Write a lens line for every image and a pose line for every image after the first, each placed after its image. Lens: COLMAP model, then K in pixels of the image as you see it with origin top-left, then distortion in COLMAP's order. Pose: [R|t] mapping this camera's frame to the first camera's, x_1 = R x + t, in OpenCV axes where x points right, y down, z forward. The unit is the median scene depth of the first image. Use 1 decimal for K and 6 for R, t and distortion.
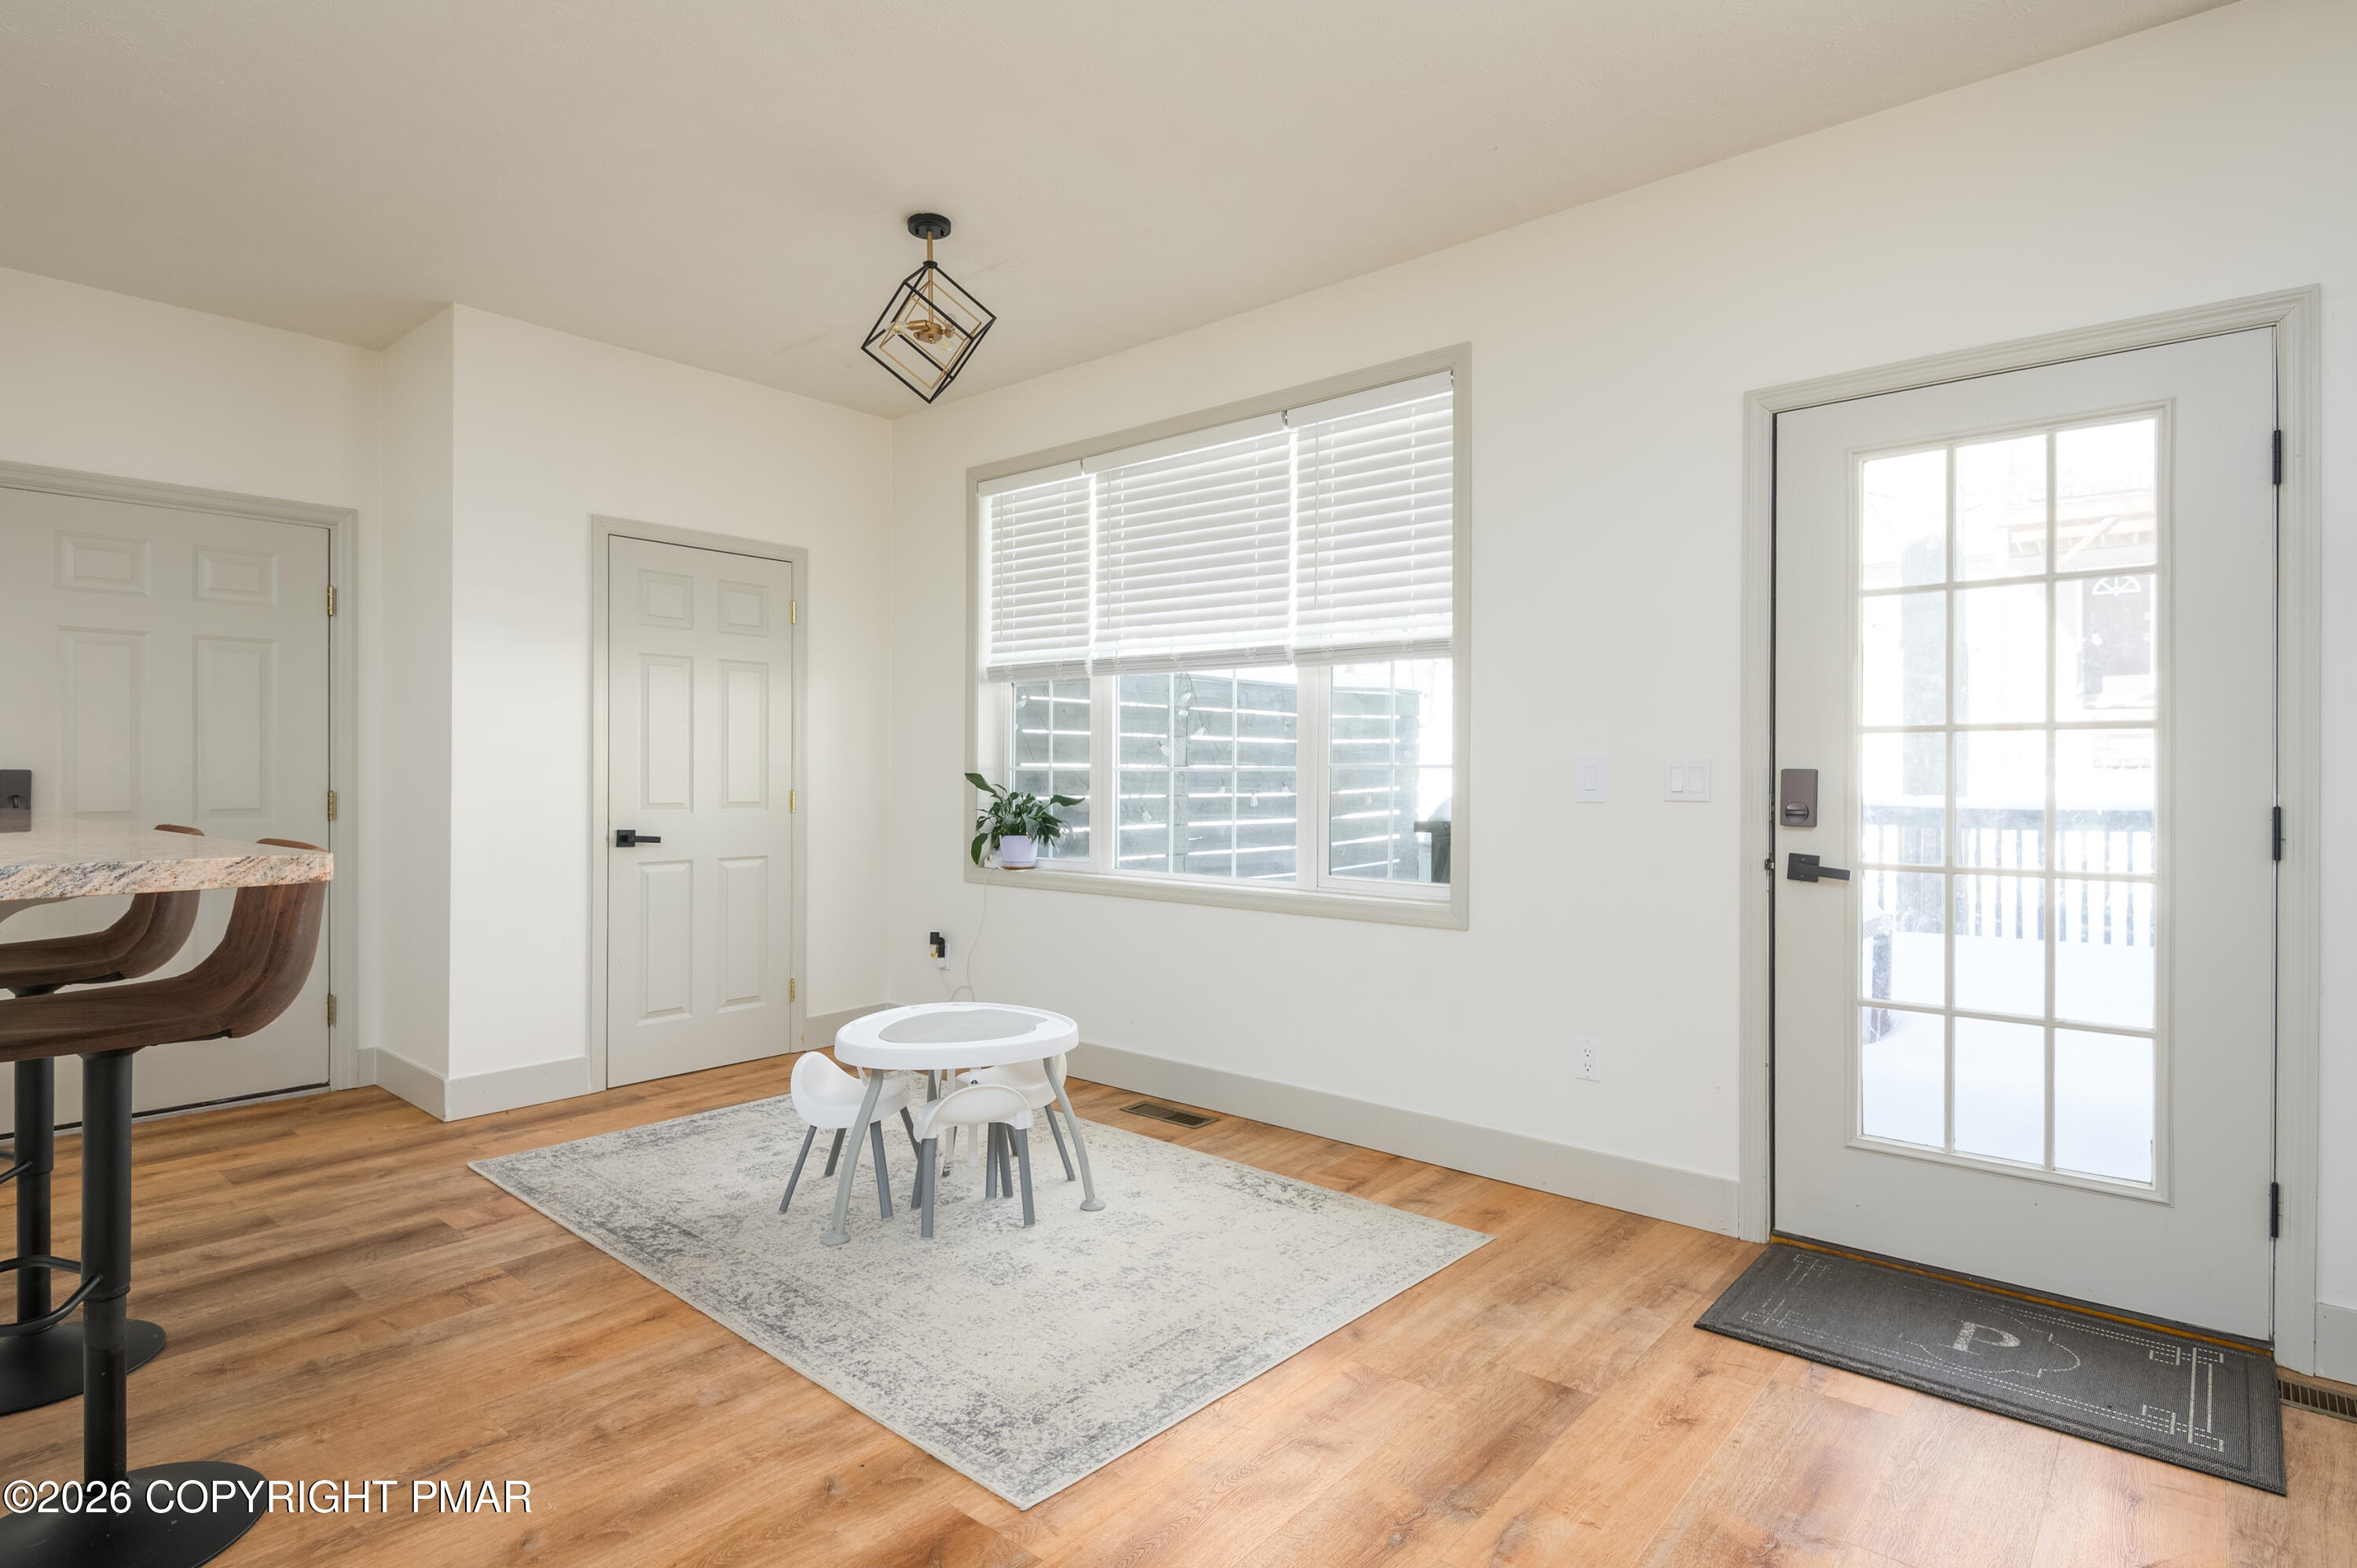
lens RADIAL K [[1191.8, 0, 1162.8], [0, 1191.8, 786.7], [0, 0, 1]] dist [0.005304, -0.000604]
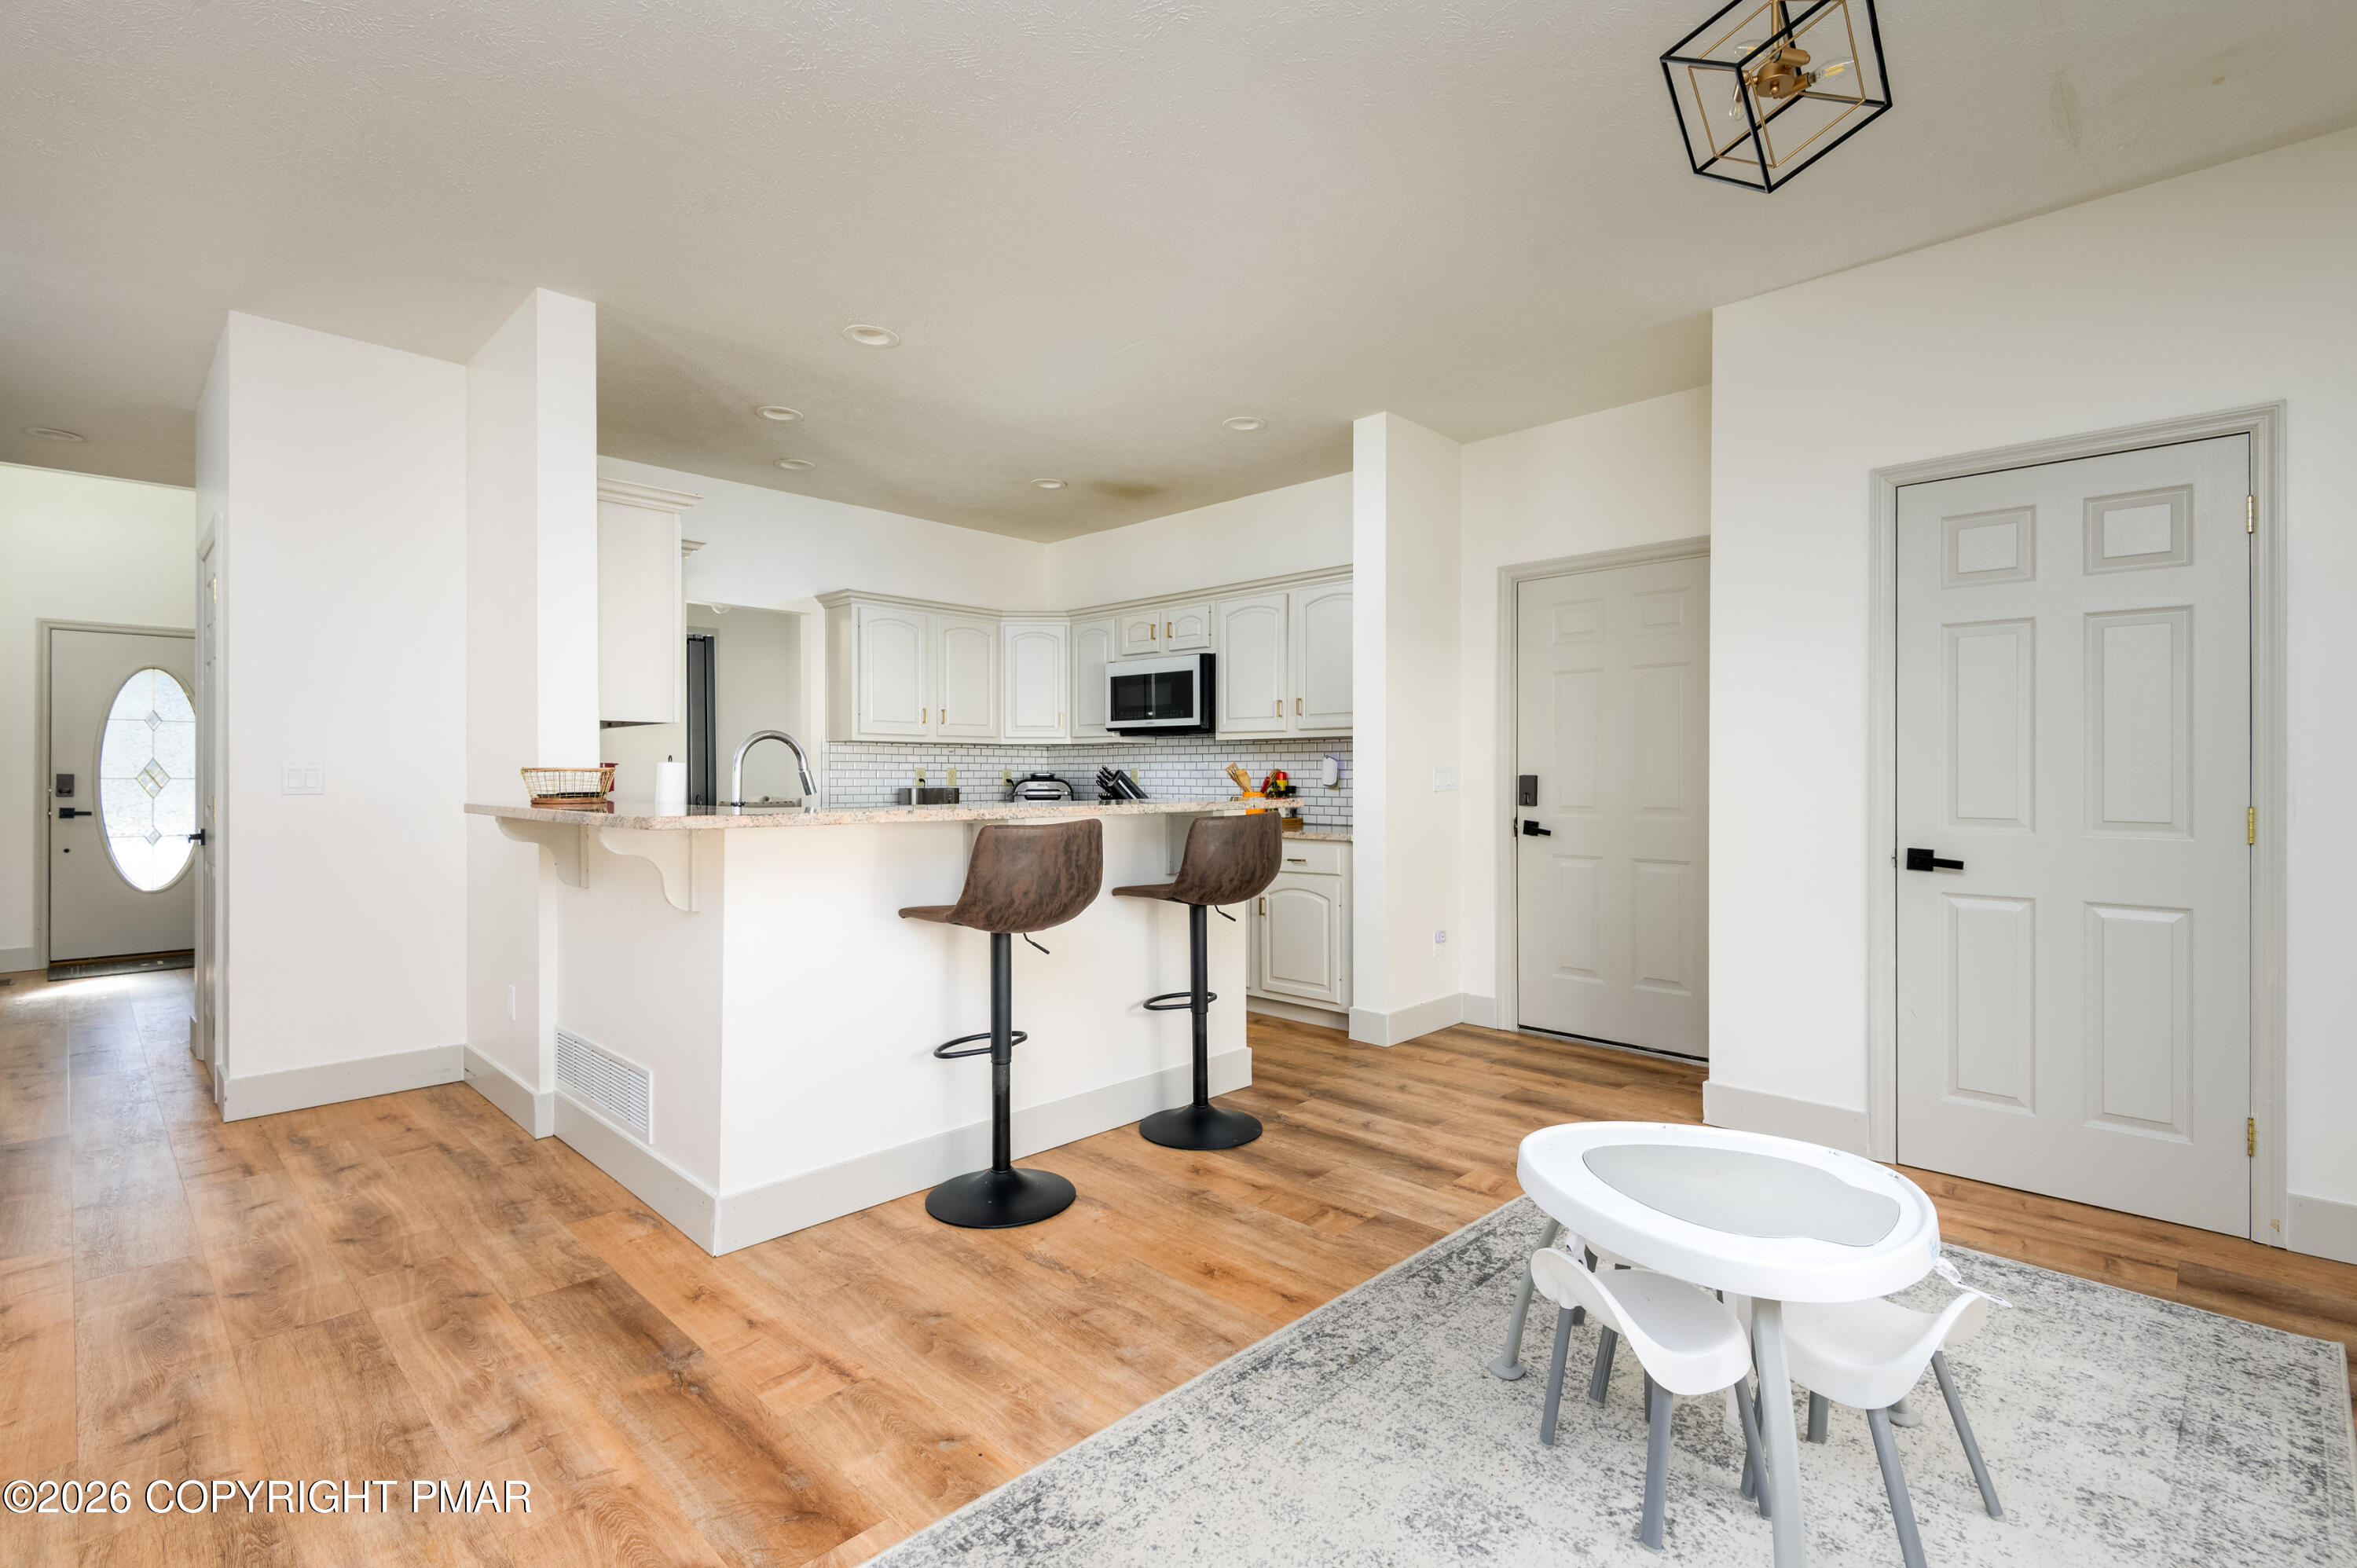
lens RADIAL K [[1065.7, 0, 1179.3], [0, 1065.7, 787.2], [0, 0, 1]] dist [-0.000632, -0.001330]
pose [[-0.037722, 0.009202, -0.999246, 0.452156], [-0.020762, 0.999735, 0.009990, -0.003170], [0.999073, 0.021123, -0.037521, 0.853095]]
